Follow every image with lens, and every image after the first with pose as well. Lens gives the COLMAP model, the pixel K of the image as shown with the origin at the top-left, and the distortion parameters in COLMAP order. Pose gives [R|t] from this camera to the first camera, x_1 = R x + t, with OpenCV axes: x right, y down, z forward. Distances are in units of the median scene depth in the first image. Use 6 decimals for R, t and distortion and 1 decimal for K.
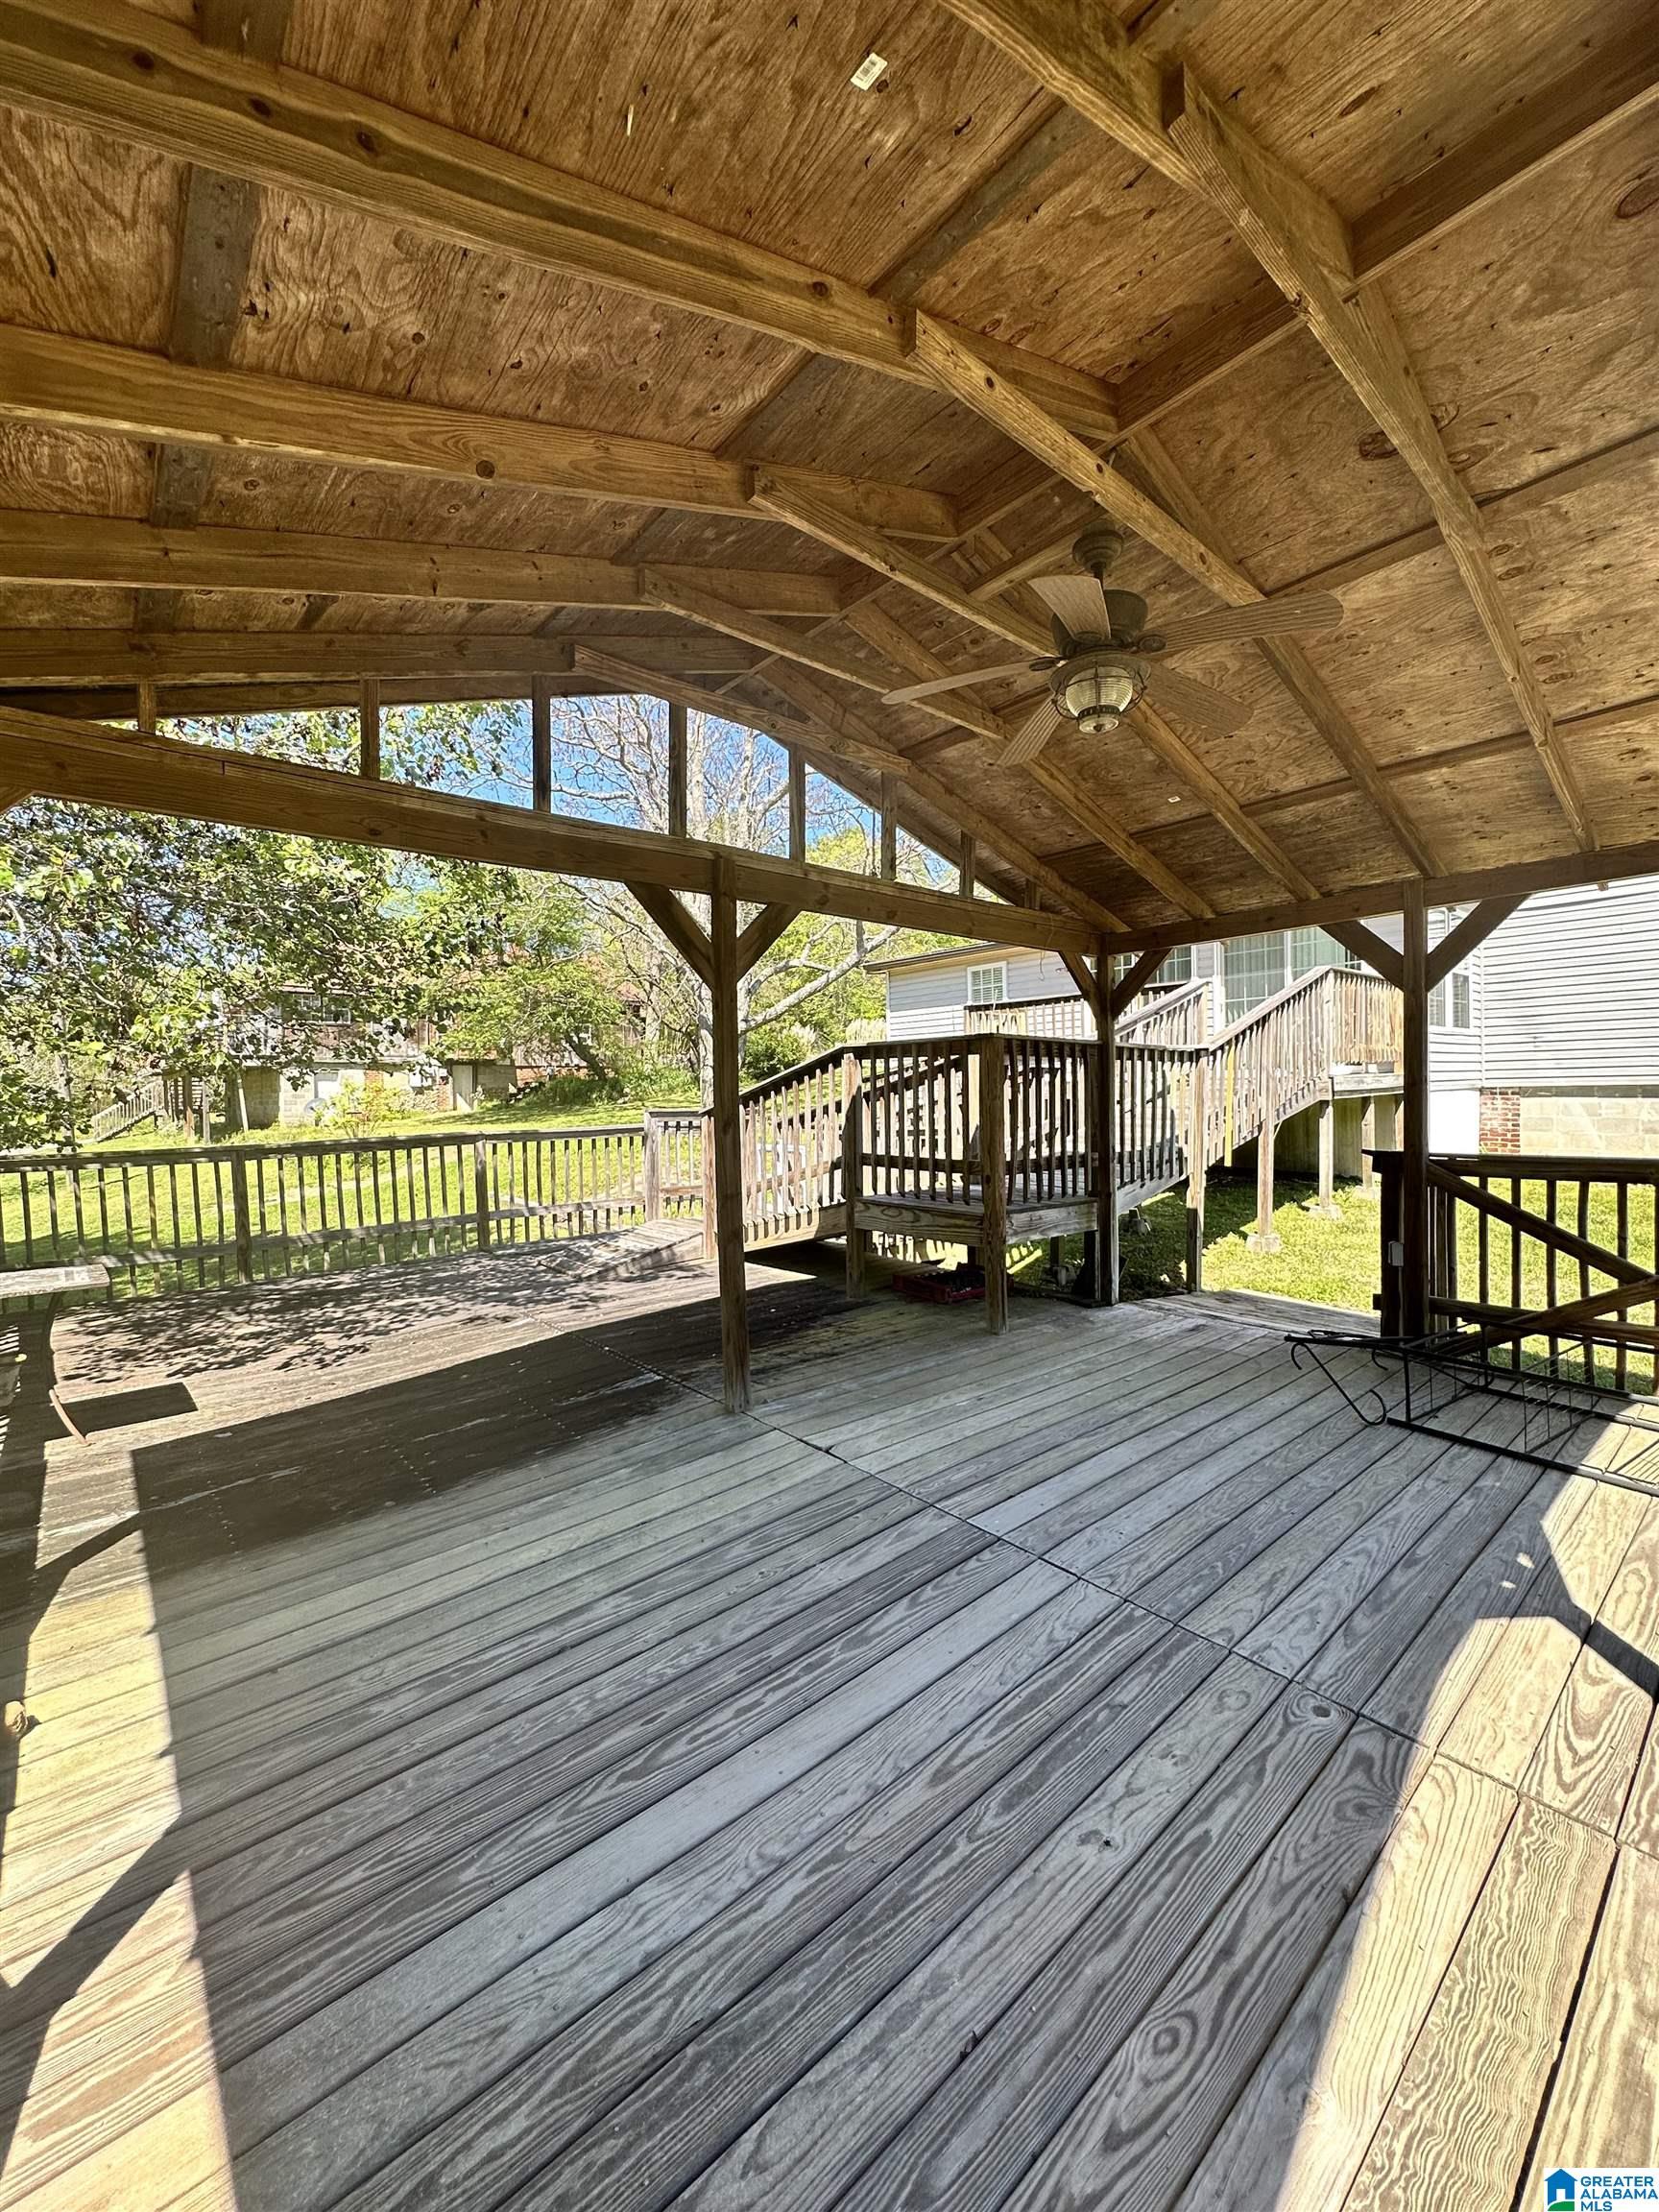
lens RADIAL K [[881.2, 0, 840.6], [0, 881.2, 1100.3], [0, 0, 1]] dist [-0.004240, 0.000787]
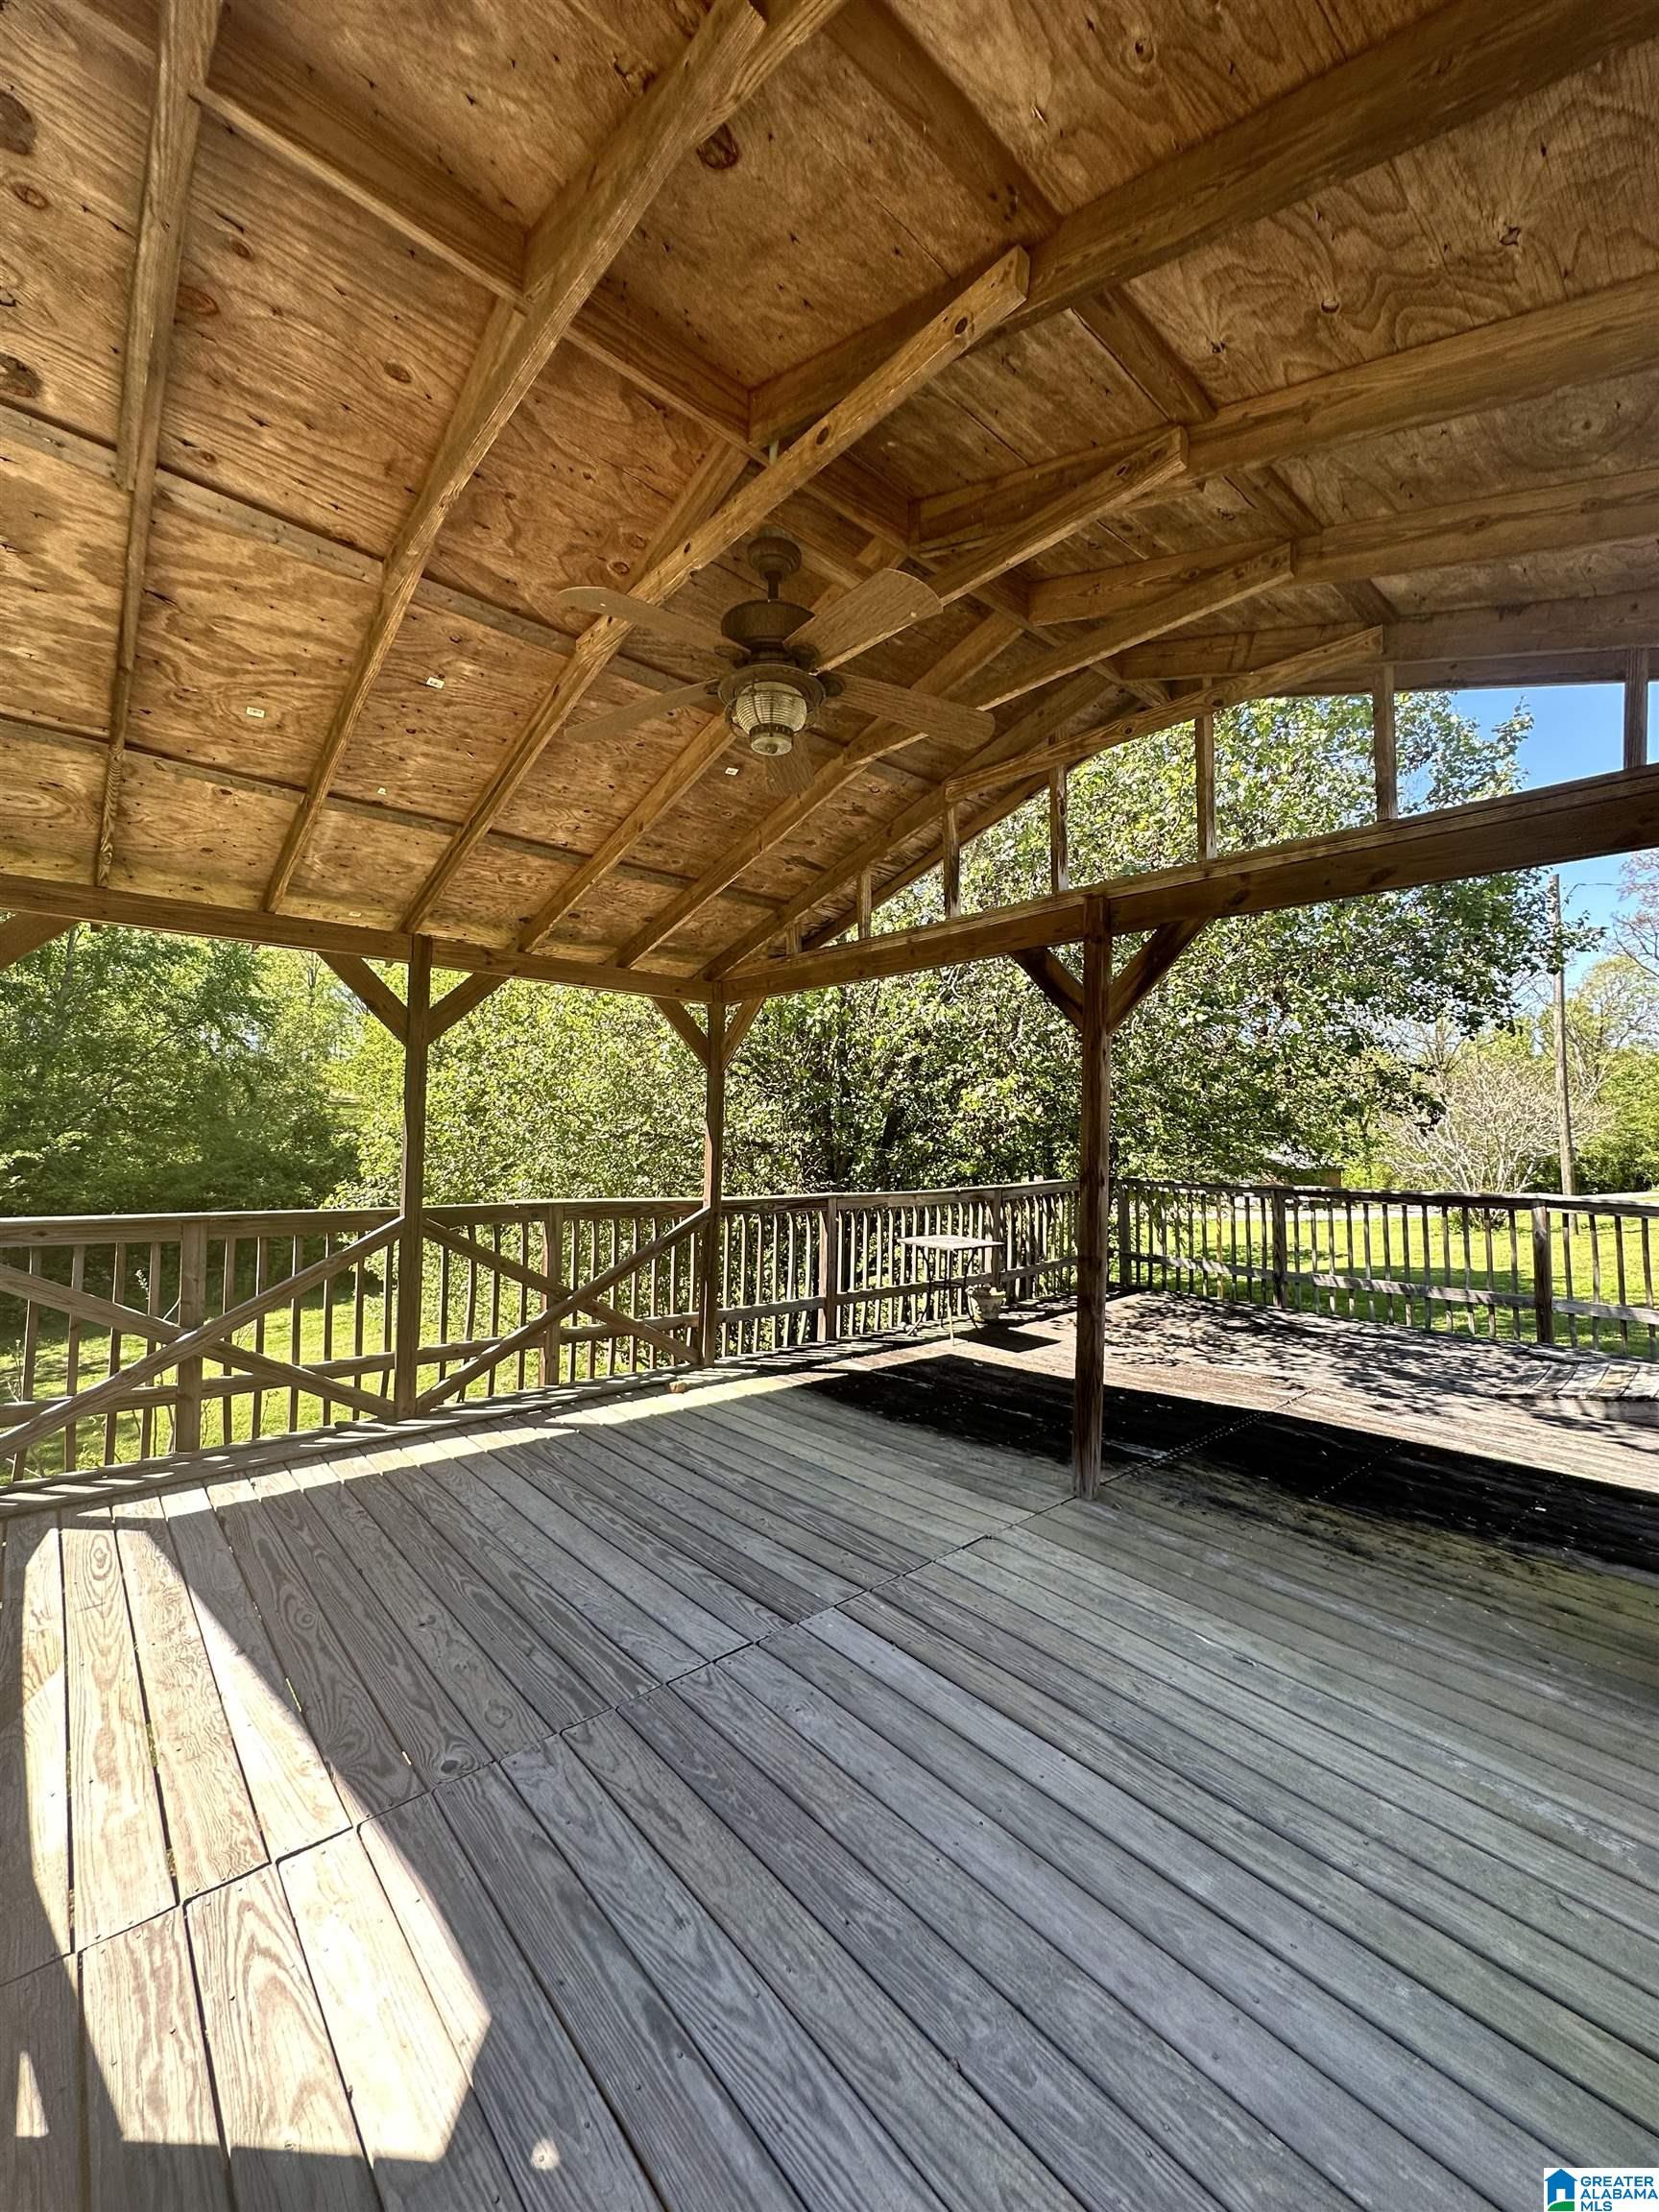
lens RADIAL K [[881.2, 0, 839.2], [0, 881.2, 1106.6], [0, 0, 1]] dist [-0.004240, 0.000787]
pose [[0.011080, -0.012690, -0.999858, 1.028986], [-0.030671, 0.999445, -0.013025, -0.043596], [0.999468, 0.030811, 0.010685, 0.923787]]
